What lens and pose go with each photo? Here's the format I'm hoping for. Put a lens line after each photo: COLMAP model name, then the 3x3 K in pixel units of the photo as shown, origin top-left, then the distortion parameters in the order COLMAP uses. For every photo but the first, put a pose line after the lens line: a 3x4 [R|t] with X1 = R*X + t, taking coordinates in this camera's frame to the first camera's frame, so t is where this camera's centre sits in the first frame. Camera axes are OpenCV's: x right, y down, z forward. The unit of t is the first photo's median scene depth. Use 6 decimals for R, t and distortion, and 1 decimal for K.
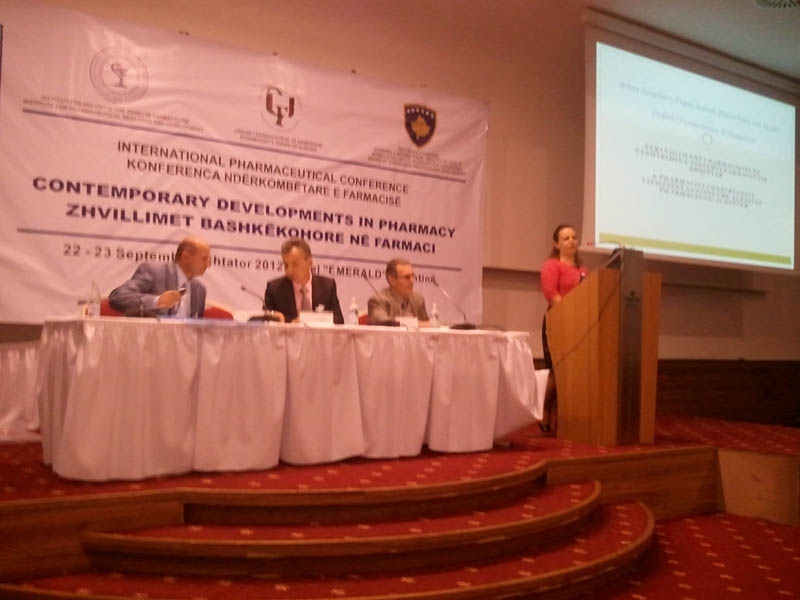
lens RADIAL K [[855.1, 0, 419.1], [0, 855.1, 312.9], [0, 0, 1]] dist [-0.006920, 0.000000]
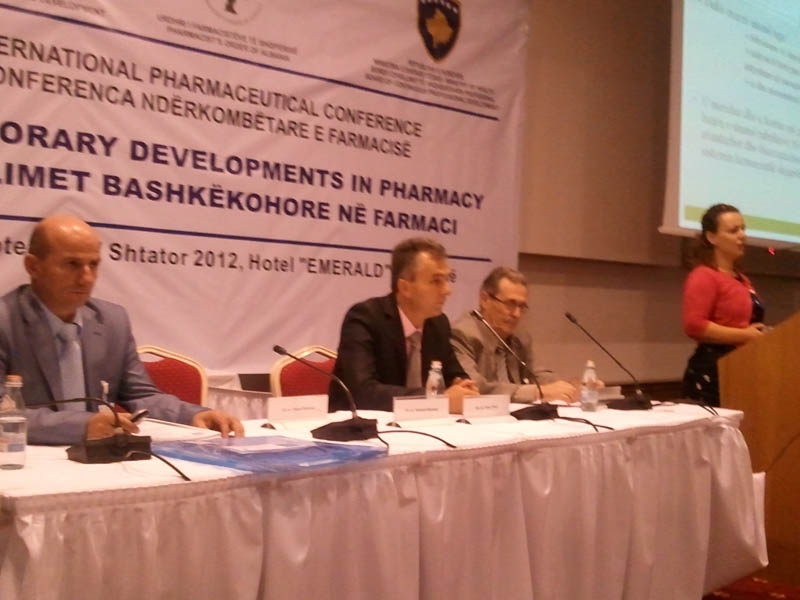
lens RADIAL K [[1039.3, 0, 400.5], [0, 1039.3, 341.8], [0, 0, 1]] dist [-0.014406, 0.000000]
pose [[0.987237, 0.006335, 0.159130, -0.162227], [-0.018650, 0.996932, 0.076012, -0.055096], [-0.158161, -0.078010, 0.984327, 0.285453]]
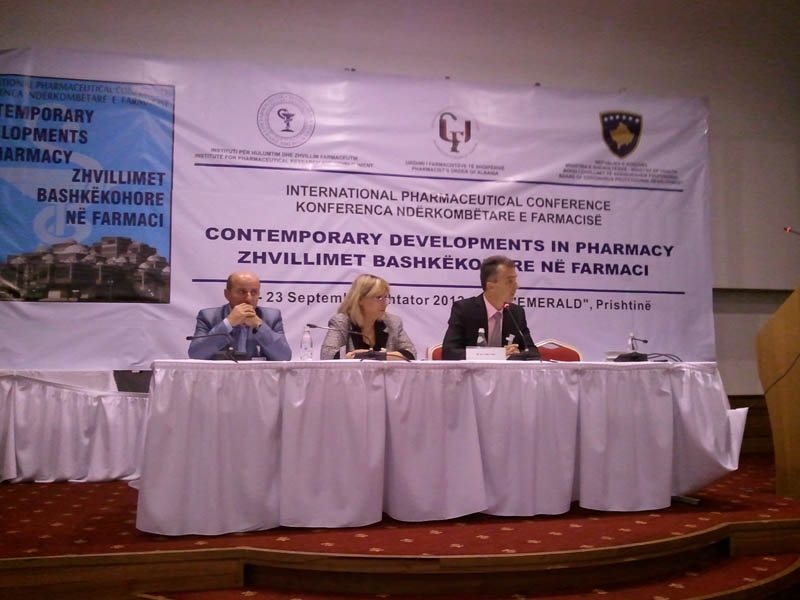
lens RADIAL K [[855.1, 0, 403.0], [0, 855.1, 316.4], [0, 0, 1]] dist [-0.006920, 0.000000]
pose [[0.927224, -0.055898, -0.370311, 0.122048], [0.038961, 0.997831, -0.053066, 0.009224], [0.372474, 0.034776, 0.927391, 0.115314]]
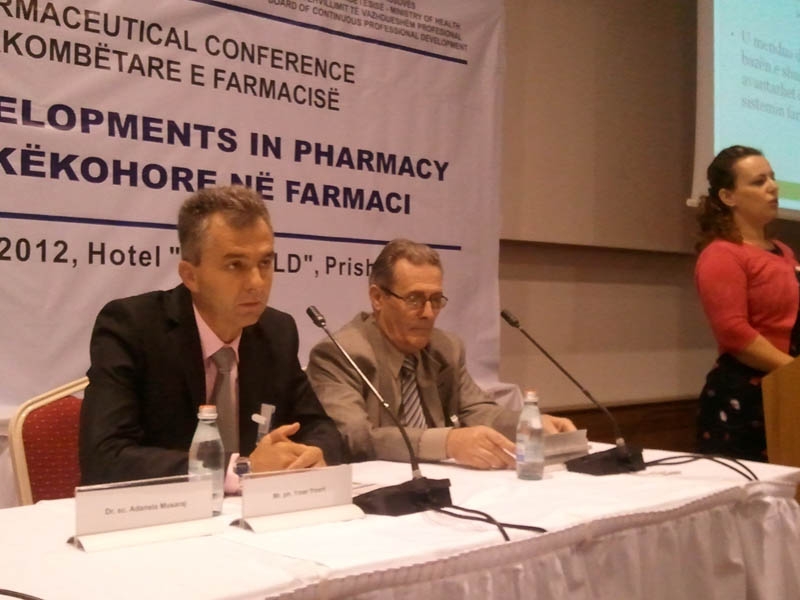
lens RADIAL K [[1039.3, 0, 399.4], [0, 1039.3, 324.9], [0, 0, 1]] dist [-0.014406, 0.000000]
pose [[0.994704, -0.014413, 0.101766, -0.053005], [0.009342, 0.998698, 0.050141, -0.042540], [-0.102357, -0.048925, 0.993544, 0.488219]]
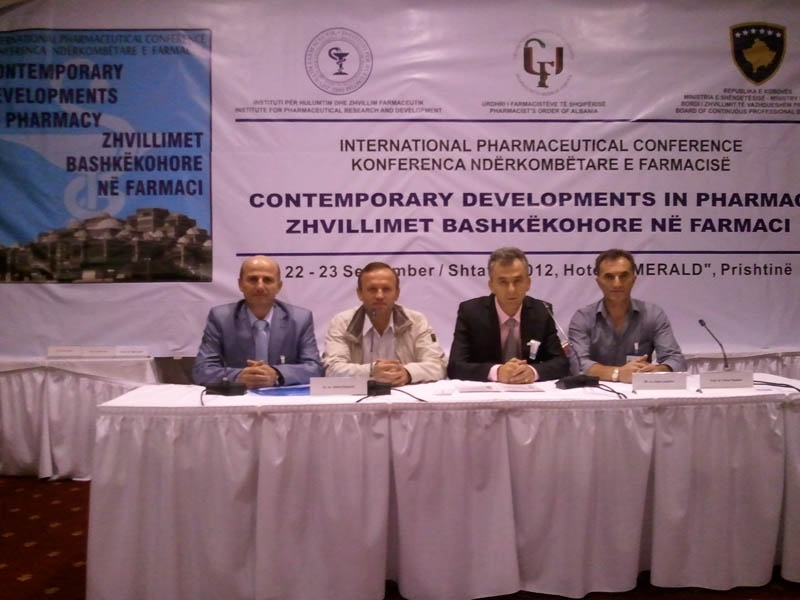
lens RADIAL K [[855.1, 0, 401.3], [0, 855.1, 318.6], [0, 0, 1]] dist [-0.006920, 0.000000]
pose [[0.841473, -0.013670, -0.540126, 0.144742], [0.048112, 0.997604, 0.049706, -0.055449], [0.538153, -0.067813, 0.840115, 0.268760]]
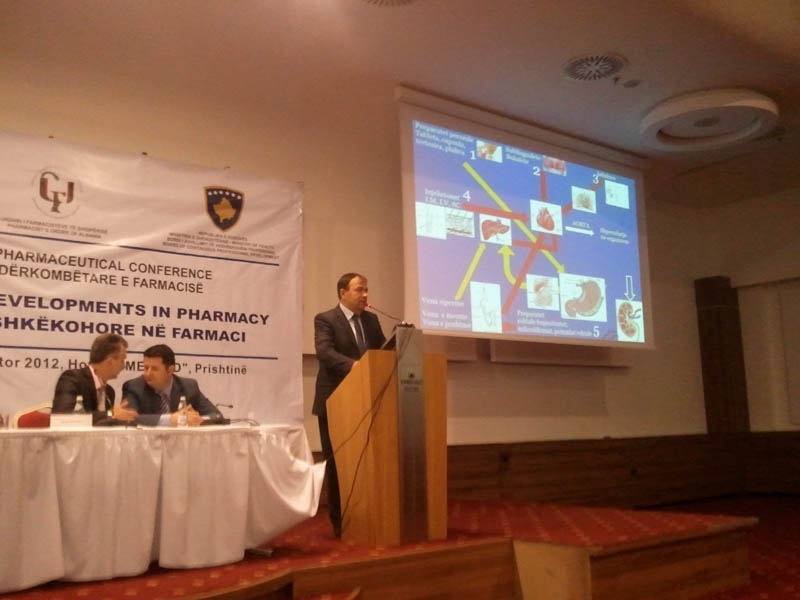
lens RADIAL K [[855.1, 0, 418.7], [0, 855.1, 310.4], [0, 0, 1]] dist [-0.006920, 0.000000]
pose [[0.996485, -0.039007, 0.074138, 0.159567], [0.046498, 0.993681, -0.102158, 0.001014], [-0.069684, 0.105246, 0.992002, 0.059593]]
